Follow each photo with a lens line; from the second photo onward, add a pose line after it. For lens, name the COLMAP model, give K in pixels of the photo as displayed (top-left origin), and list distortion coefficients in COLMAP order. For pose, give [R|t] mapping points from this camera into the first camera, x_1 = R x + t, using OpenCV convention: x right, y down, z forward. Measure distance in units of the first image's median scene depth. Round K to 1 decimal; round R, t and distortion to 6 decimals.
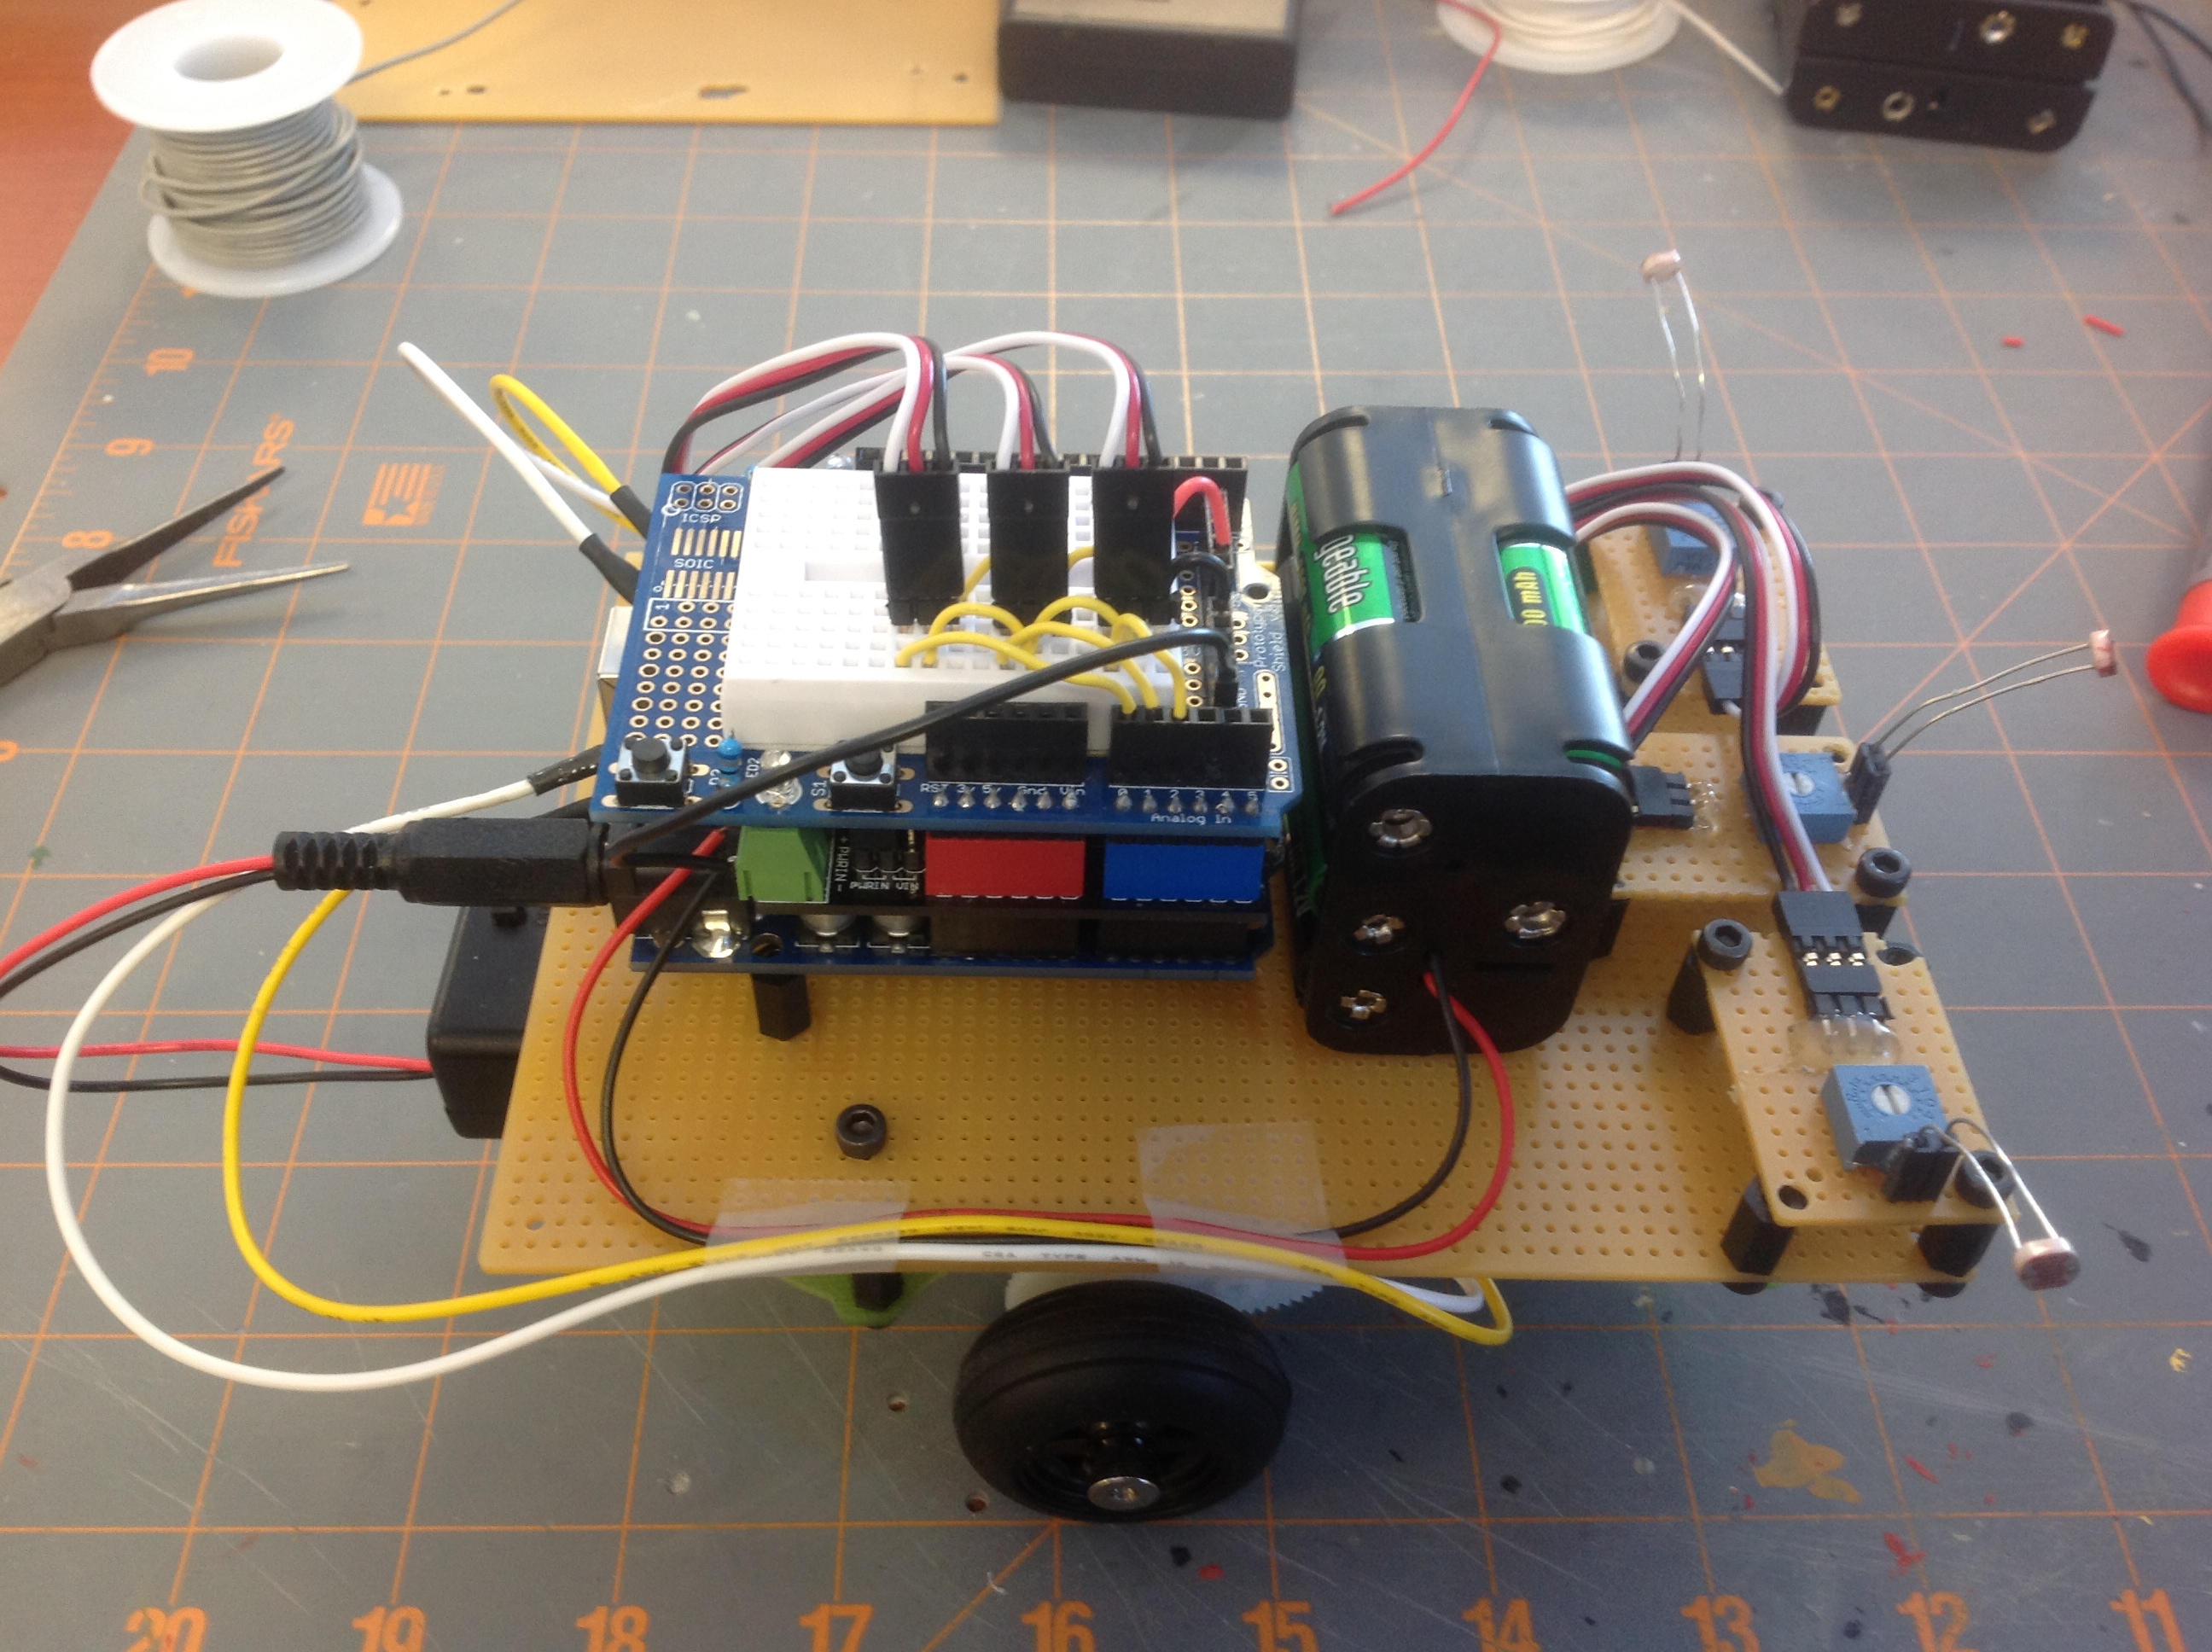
lens RADIAL K [[2183.1, 0, 1108.4], [0, 2183.1, 788.2], [0, 0, 1]] dist [0.078507, -0.234036]
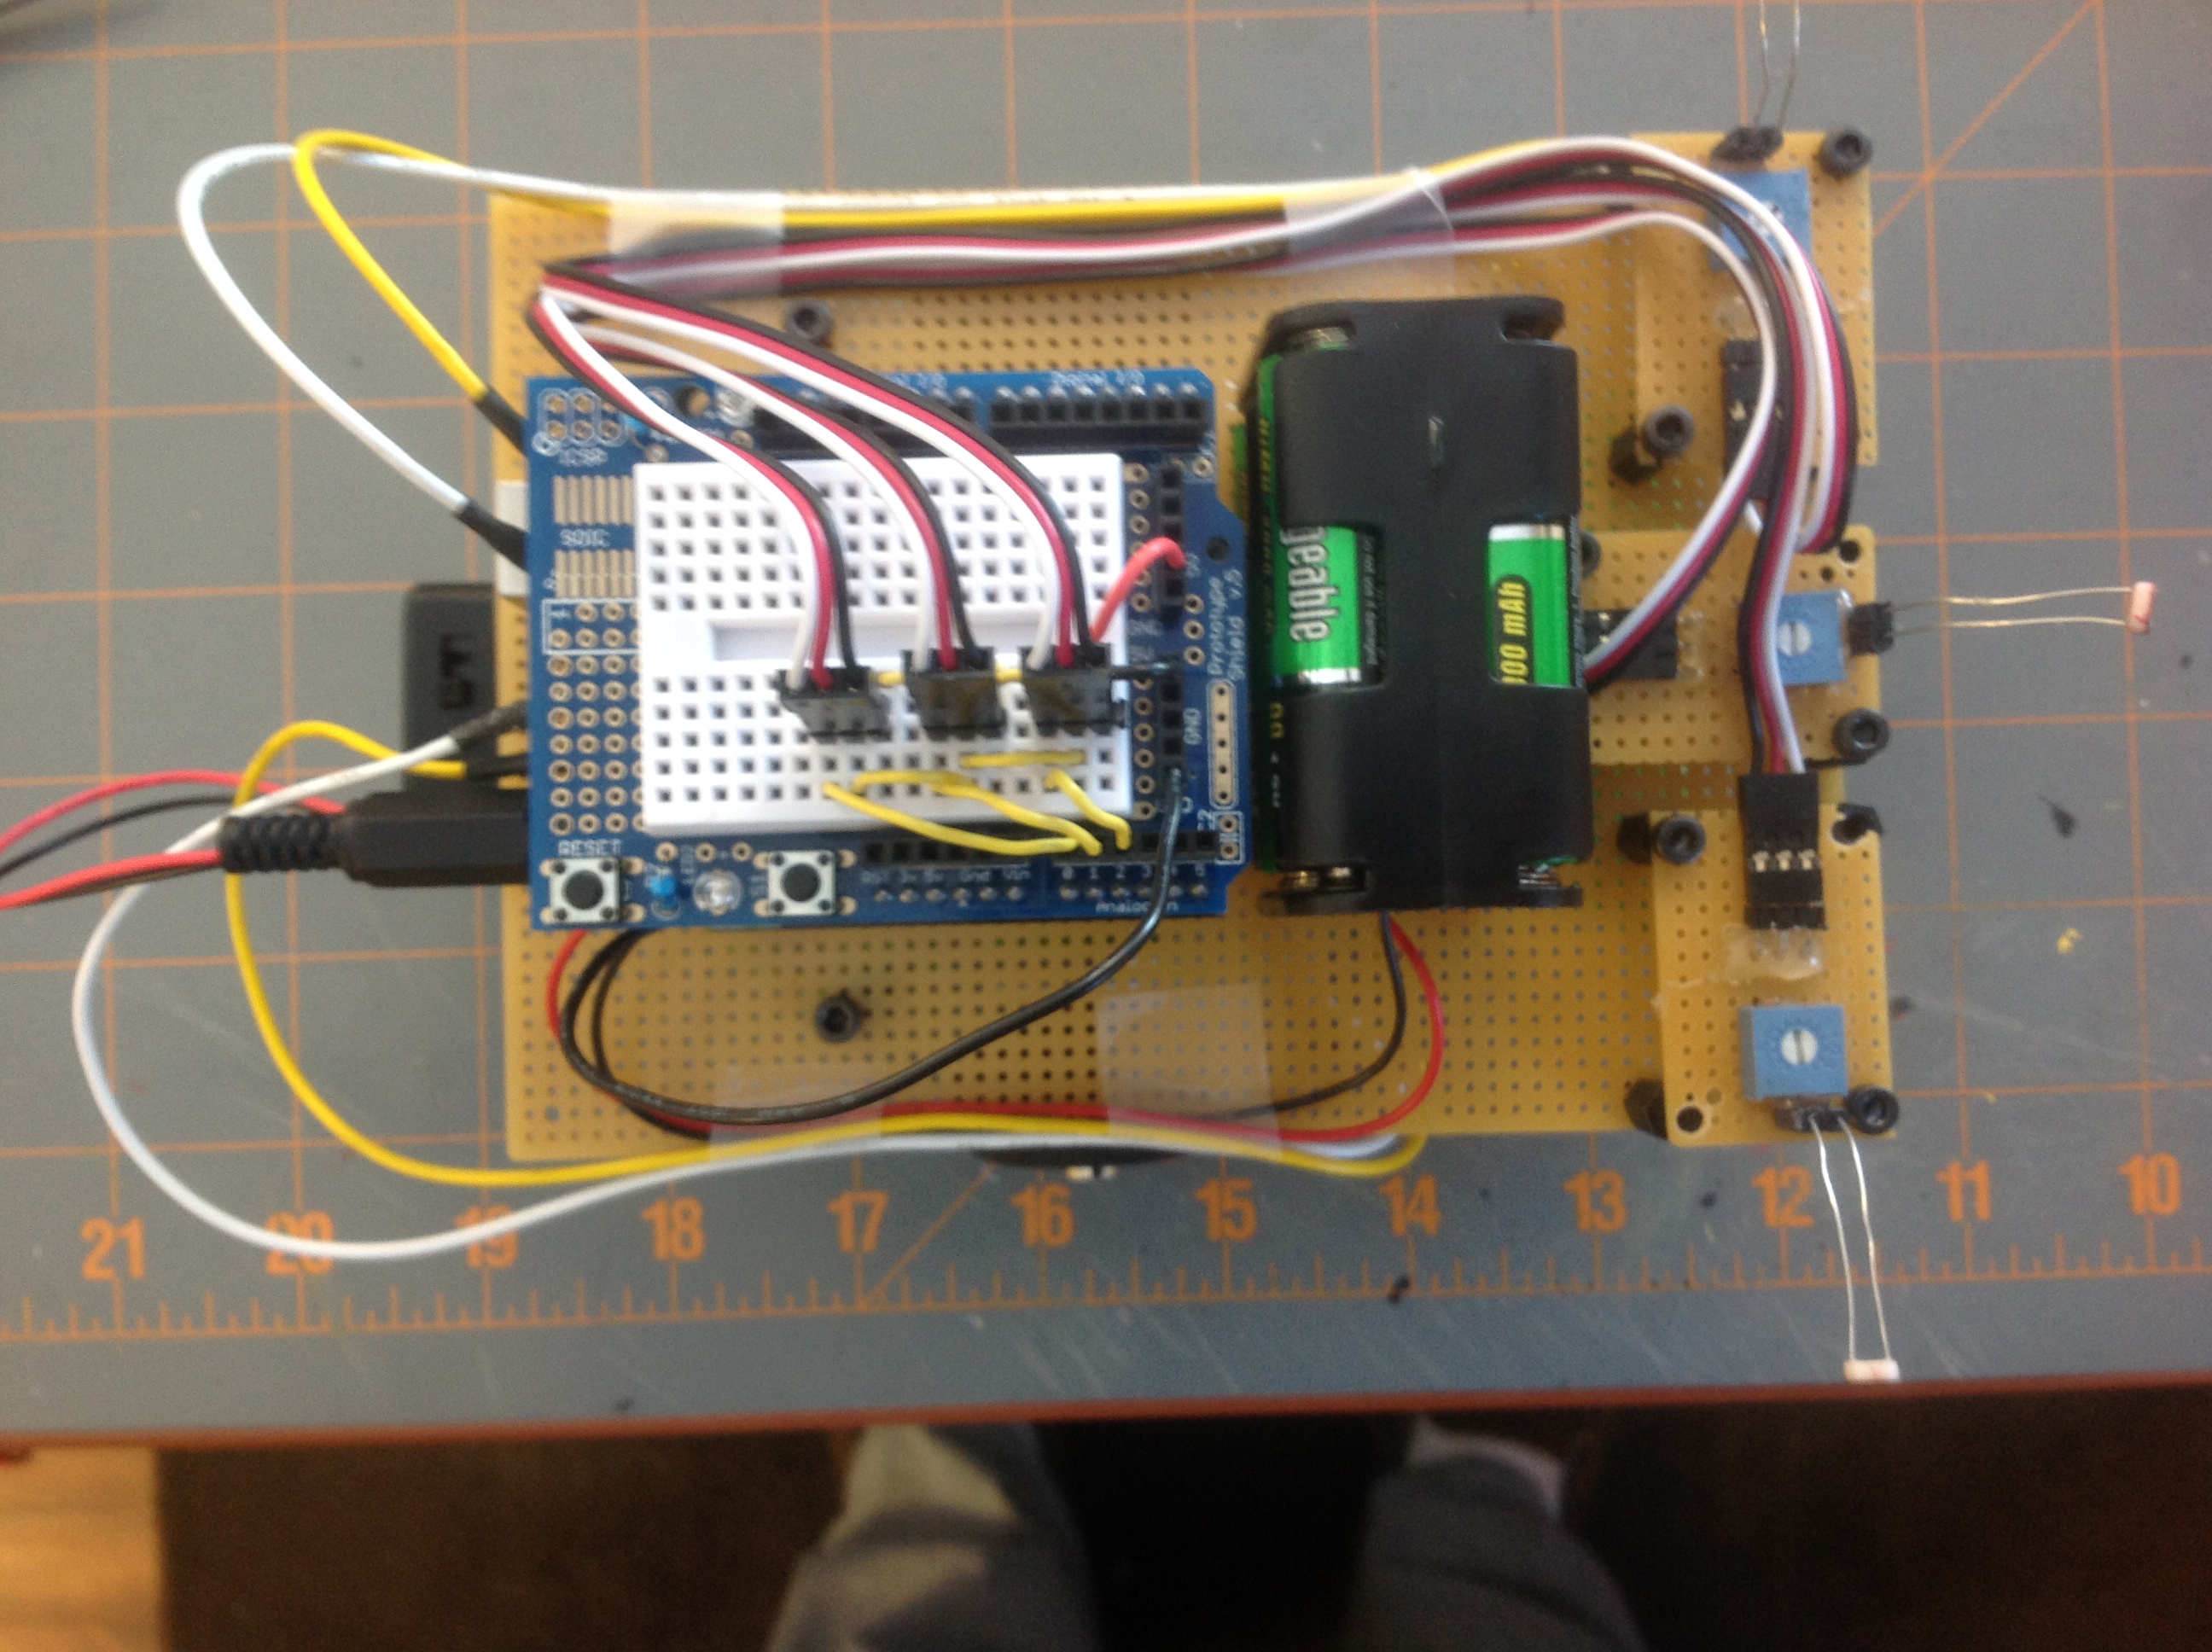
lens RADIAL K [[2191.1, 0, 1106.0], [0, 2191.1, 826.0], [0, 0, 1]] dist [0.150047, -0.458154]
pose [[0.999760, -0.009931, -0.019508, 0.040739], [0.020424, 0.743869, 0.668013, -0.625140], [0.007877, -0.668251, 0.743894, 0.257290]]
